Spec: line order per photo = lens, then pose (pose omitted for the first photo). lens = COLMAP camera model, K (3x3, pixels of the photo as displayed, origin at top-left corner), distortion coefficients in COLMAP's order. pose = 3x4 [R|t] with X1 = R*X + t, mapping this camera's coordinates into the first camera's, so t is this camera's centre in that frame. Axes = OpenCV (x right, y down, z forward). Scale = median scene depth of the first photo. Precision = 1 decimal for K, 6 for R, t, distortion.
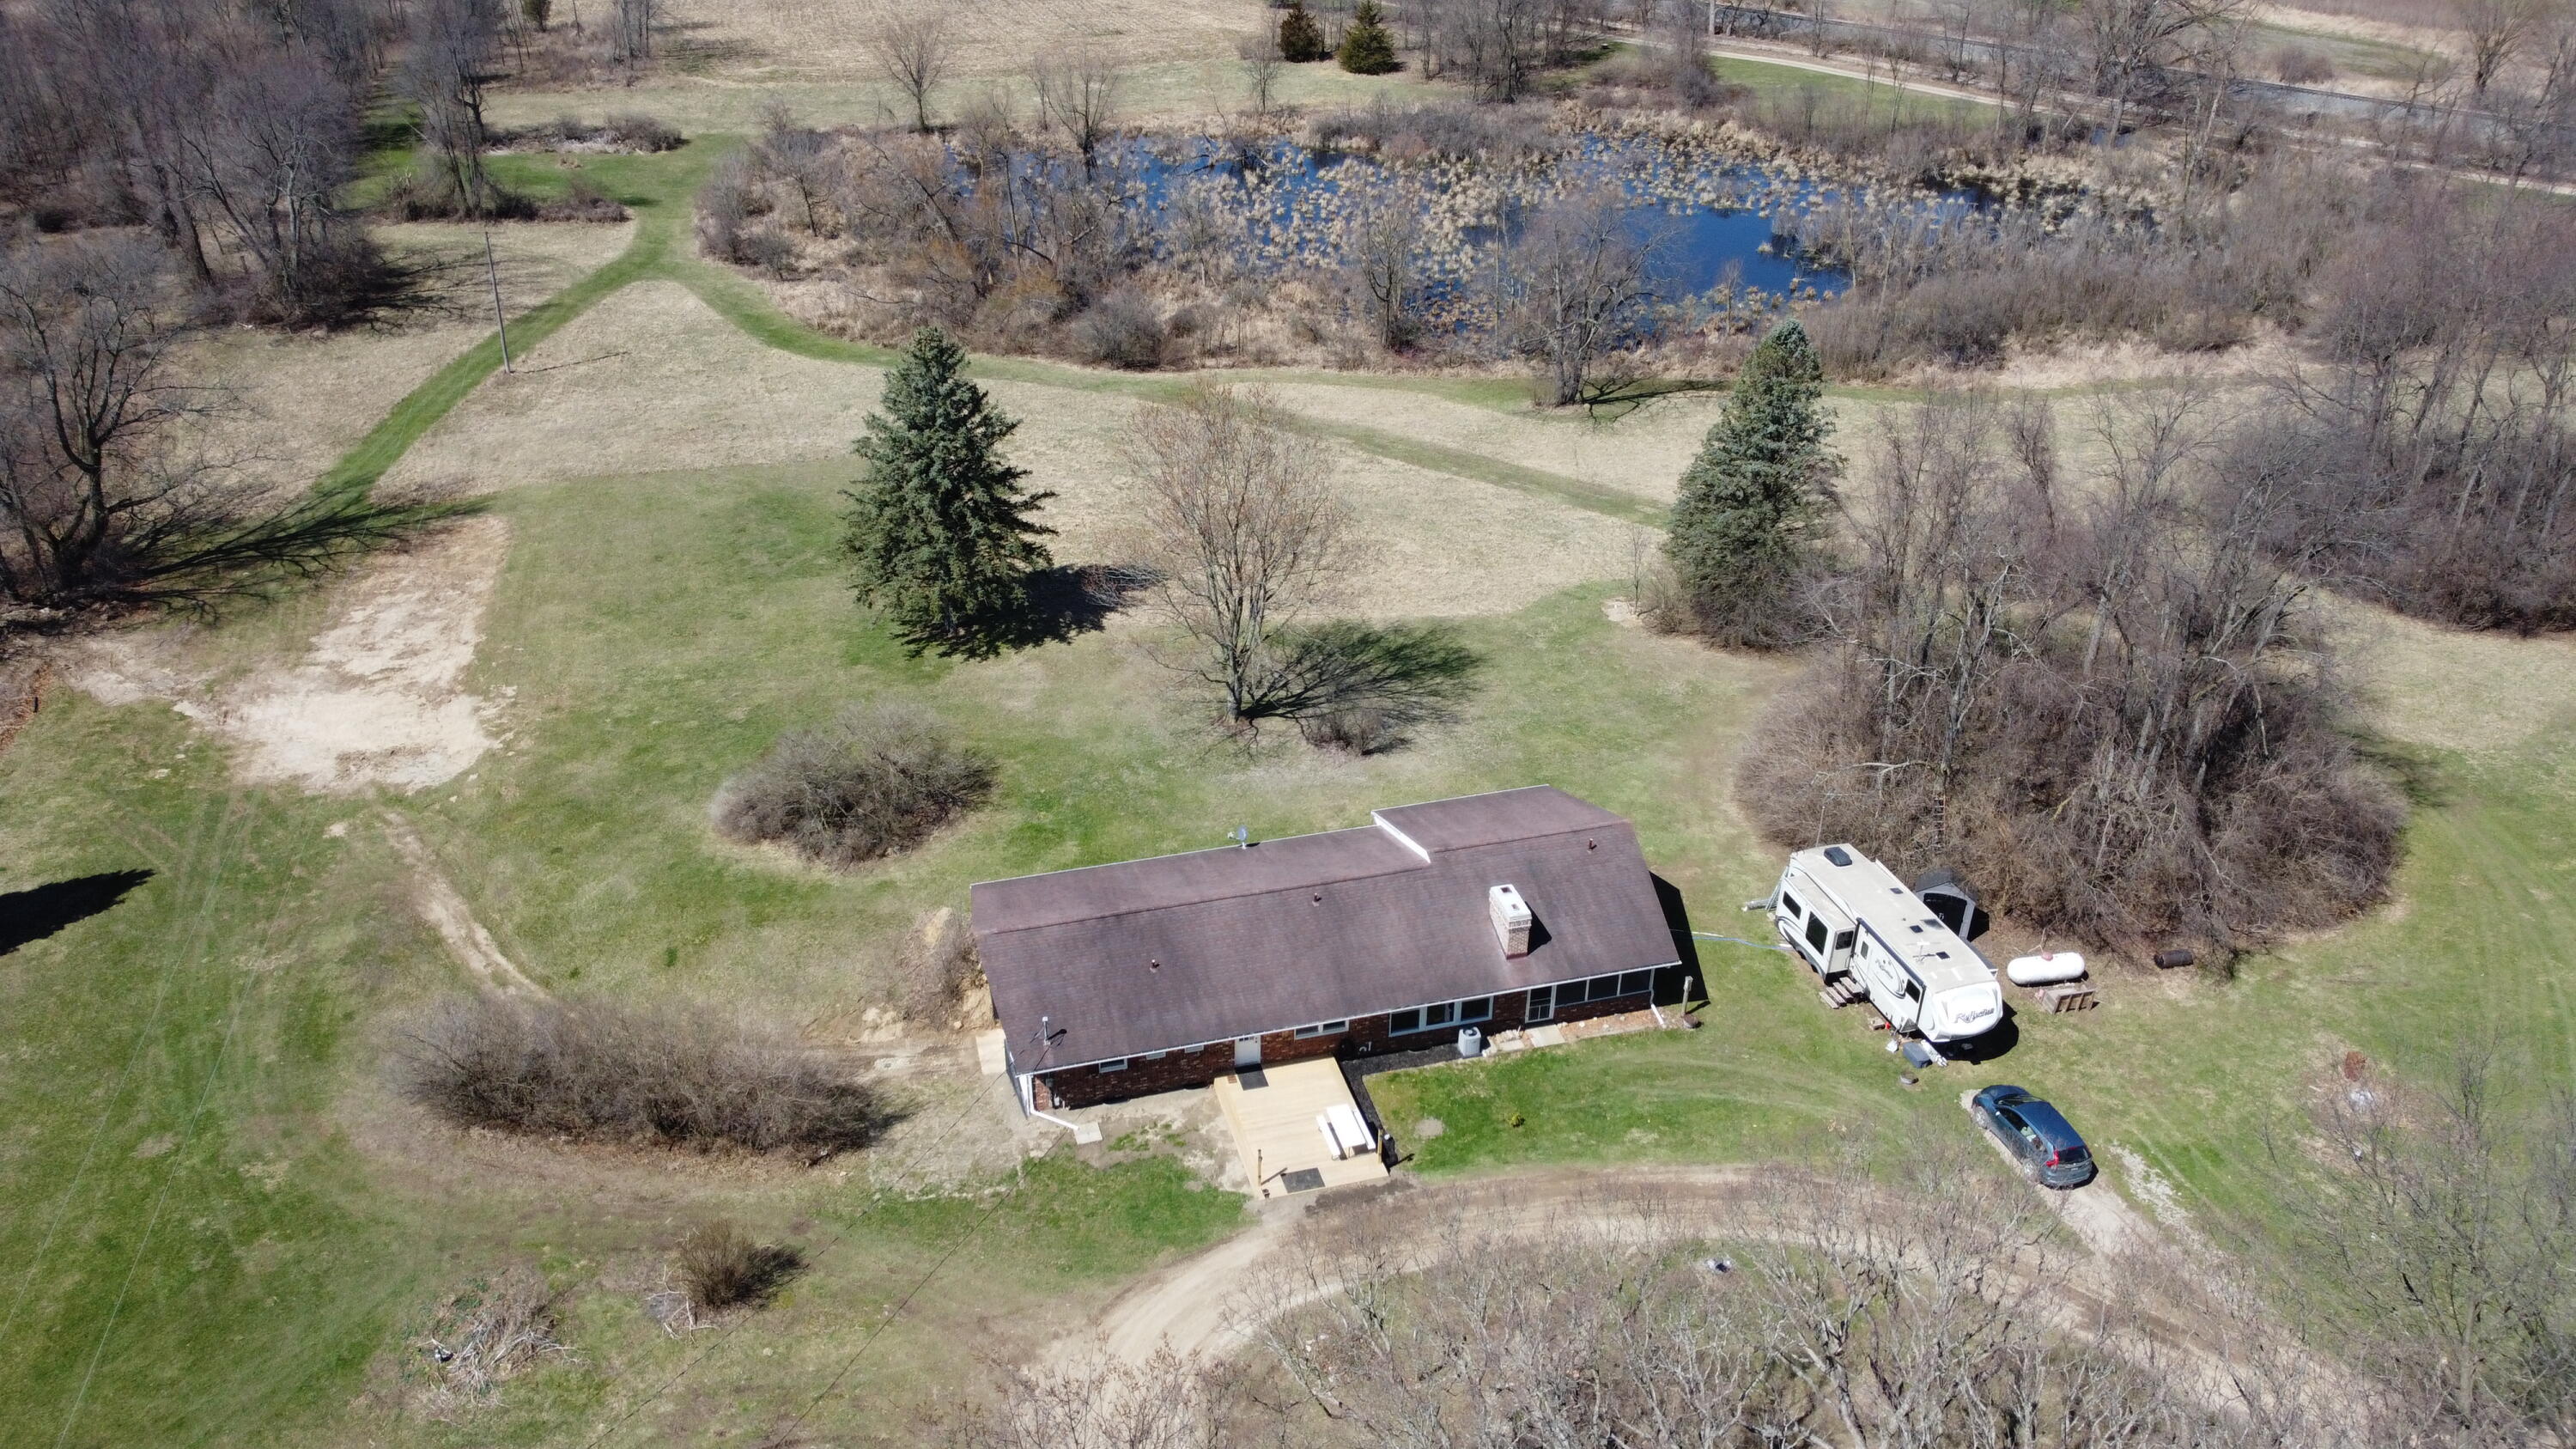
lens RADIAL K [[1945.0, 0, 1284.7], [0, 1945.0, 724.8], [0, 0, 1]] dist [0.005035, -0.009058]
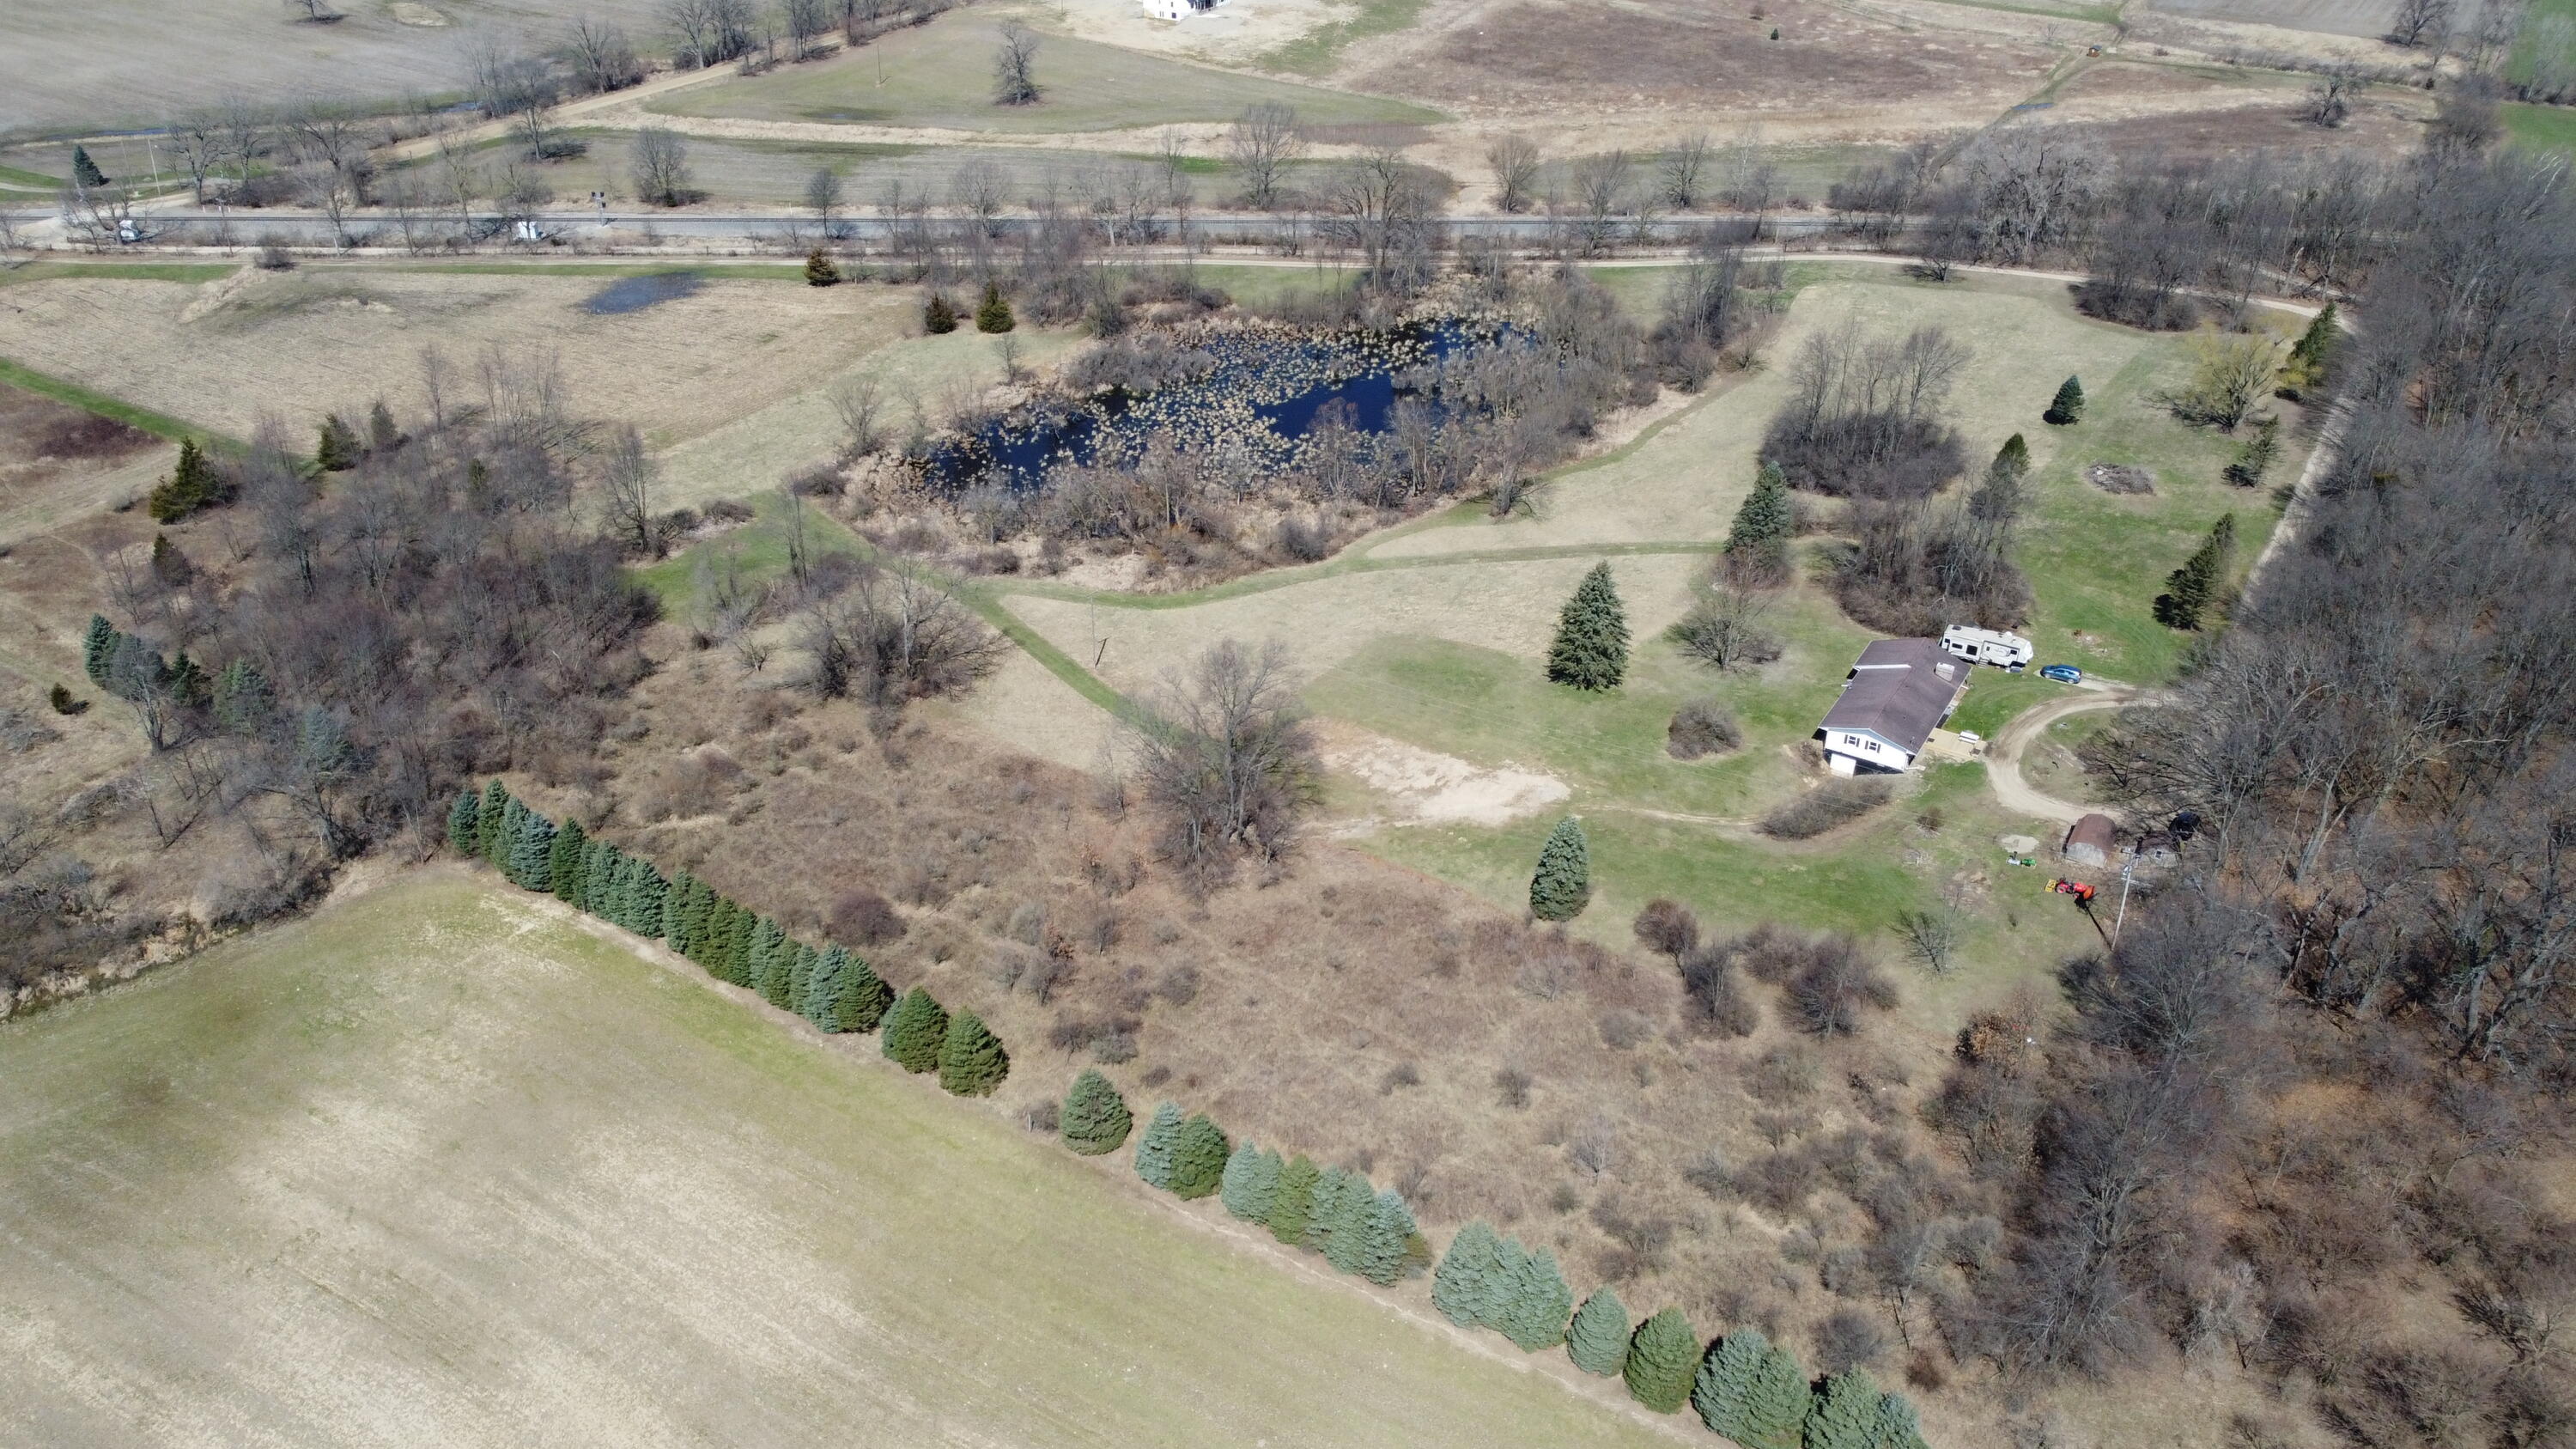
lens RADIAL K [[1945.0, 0, 1277.3], [0, 1945.0, 713.3], [0, 0, 1]] dist [0.005035, -0.009058]
pose [[0.734018, -0.344405, 0.585323, -2.241750], [0.334388, 0.933440, 0.129903, -0.539002], [-0.591103, 0.100373, 0.800326, -0.819080]]
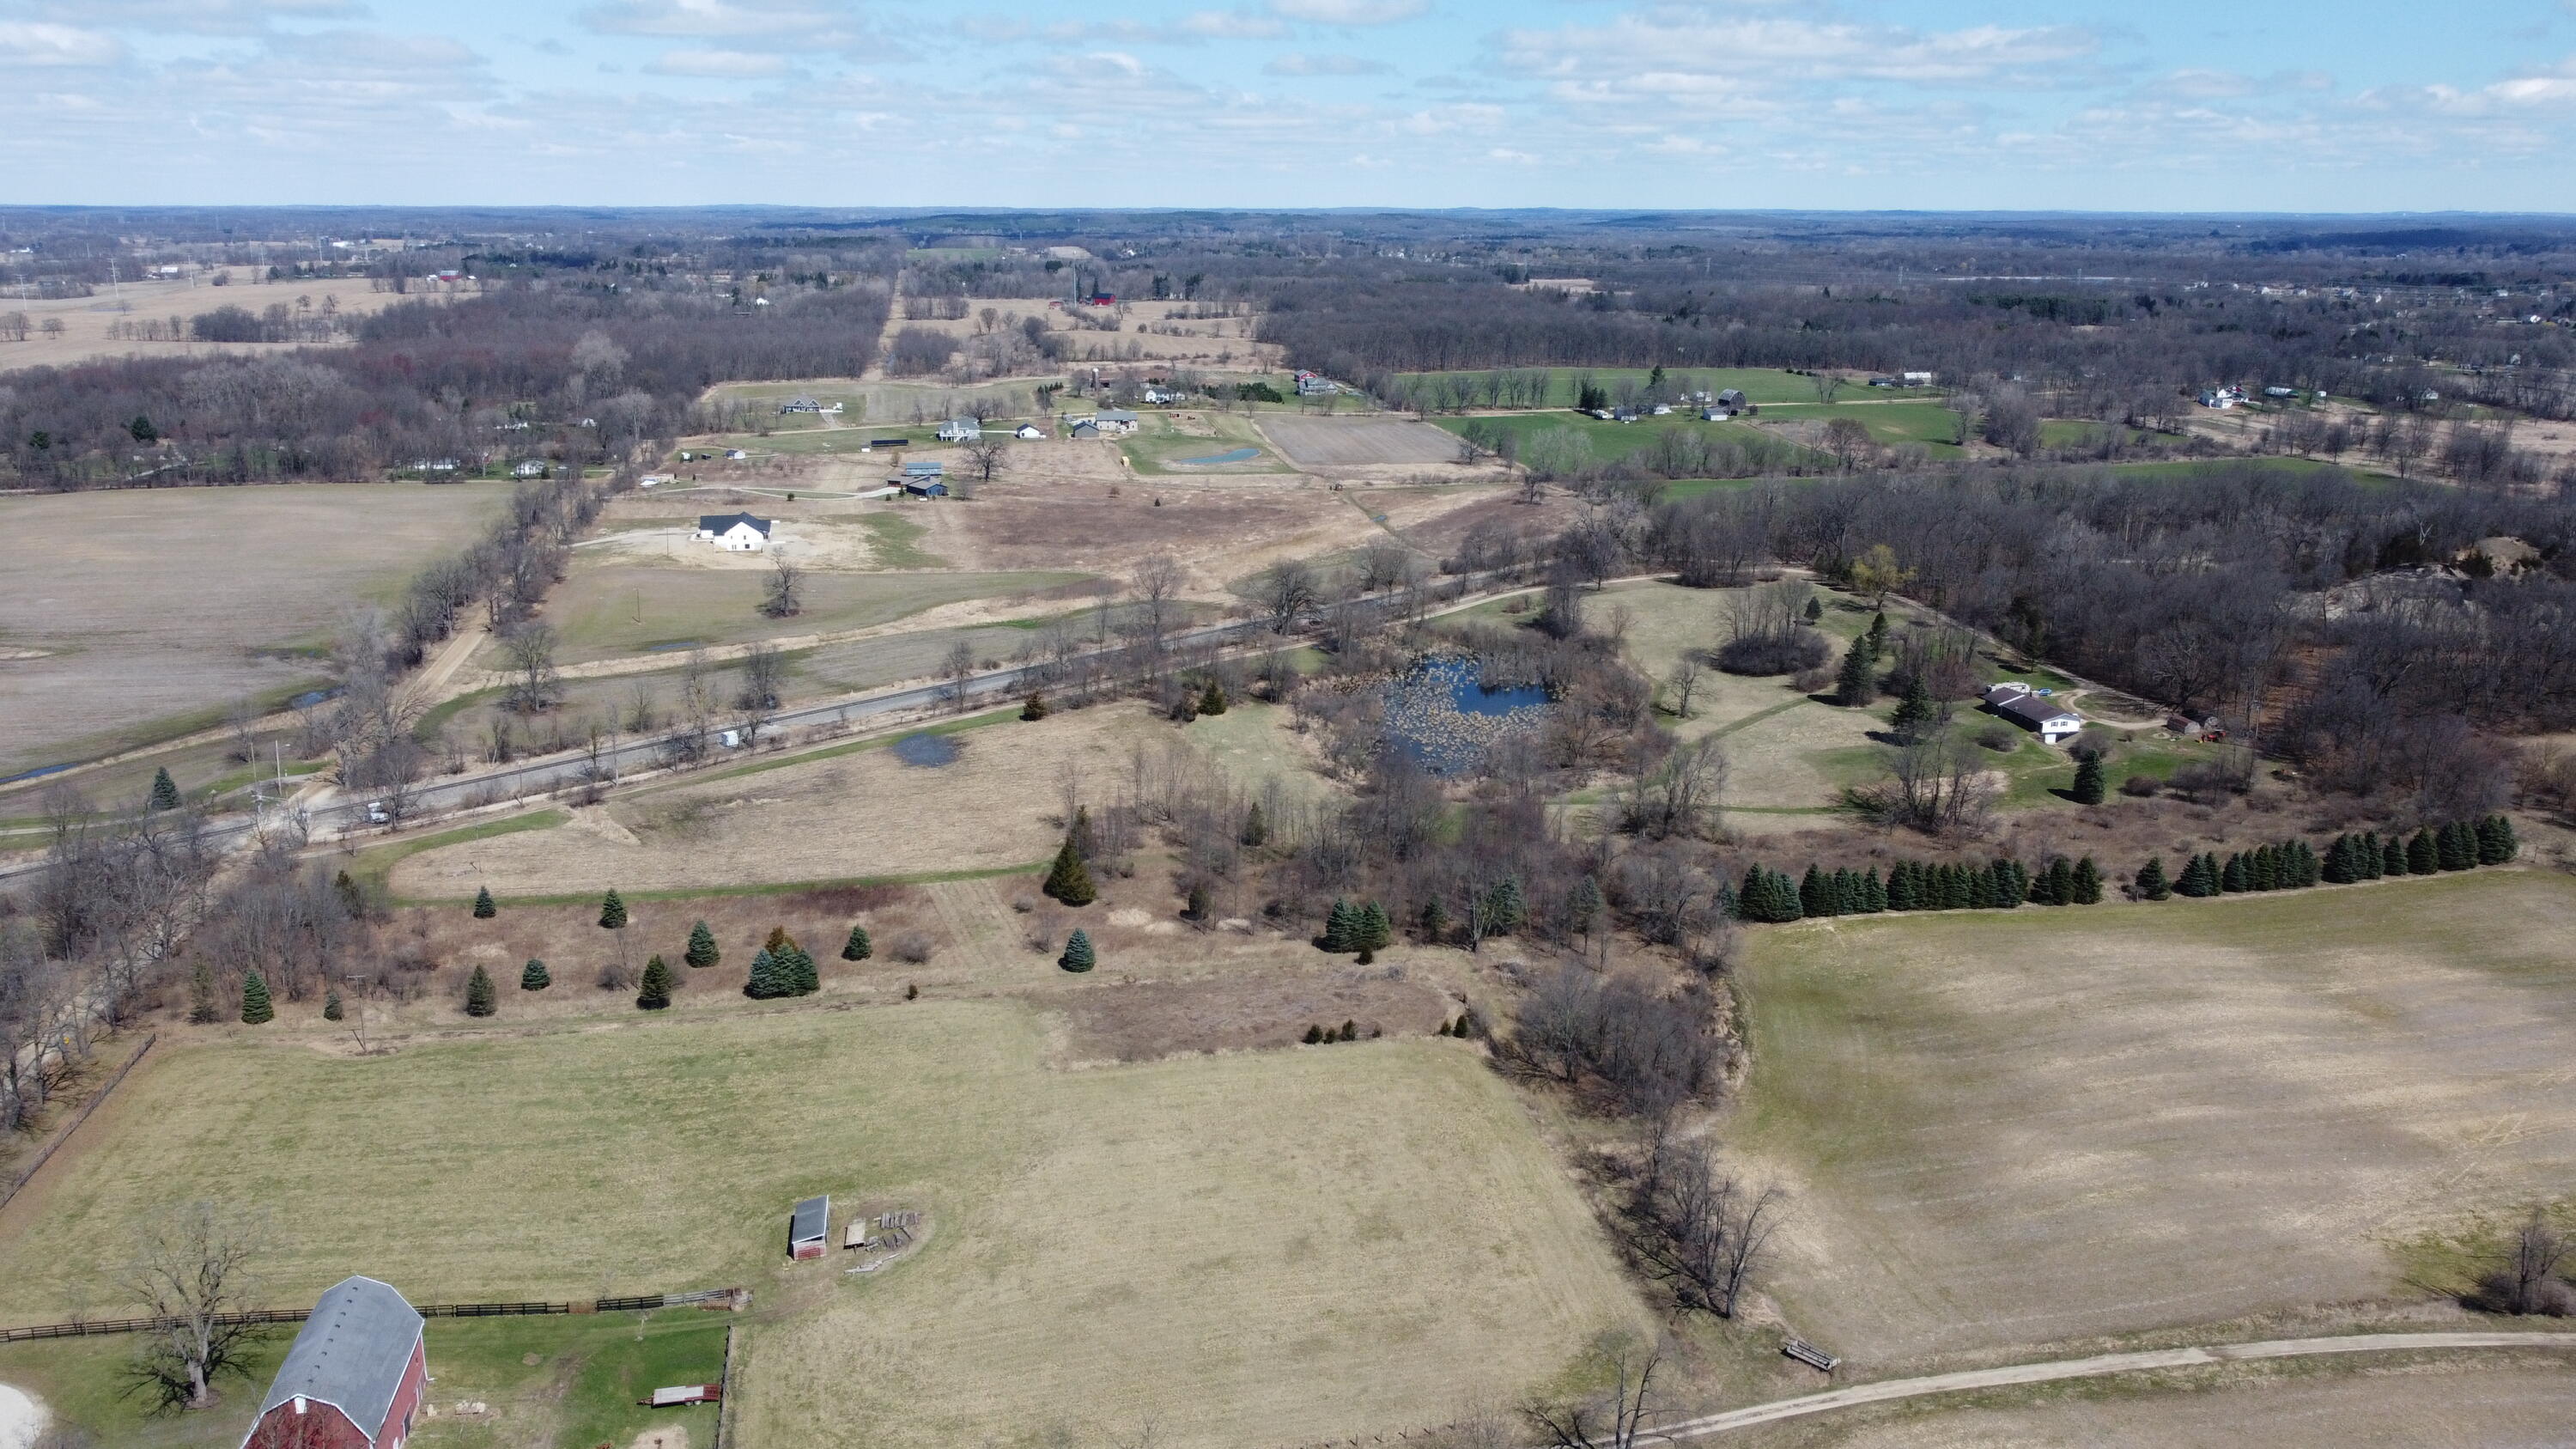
lens RADIAL K [[1945.0, 0, 1275.7], [0, 1945.0, 727.9], [0, 0, 1]] dist [0.005035, -0.009058]
pose [[0.095188, -0.272029, 0.957570, -5.412436], [0.497799, 0.846032, 0.190859, -1.958562], [-0.862053, 0.458510, 0.215947, 1.536210]]
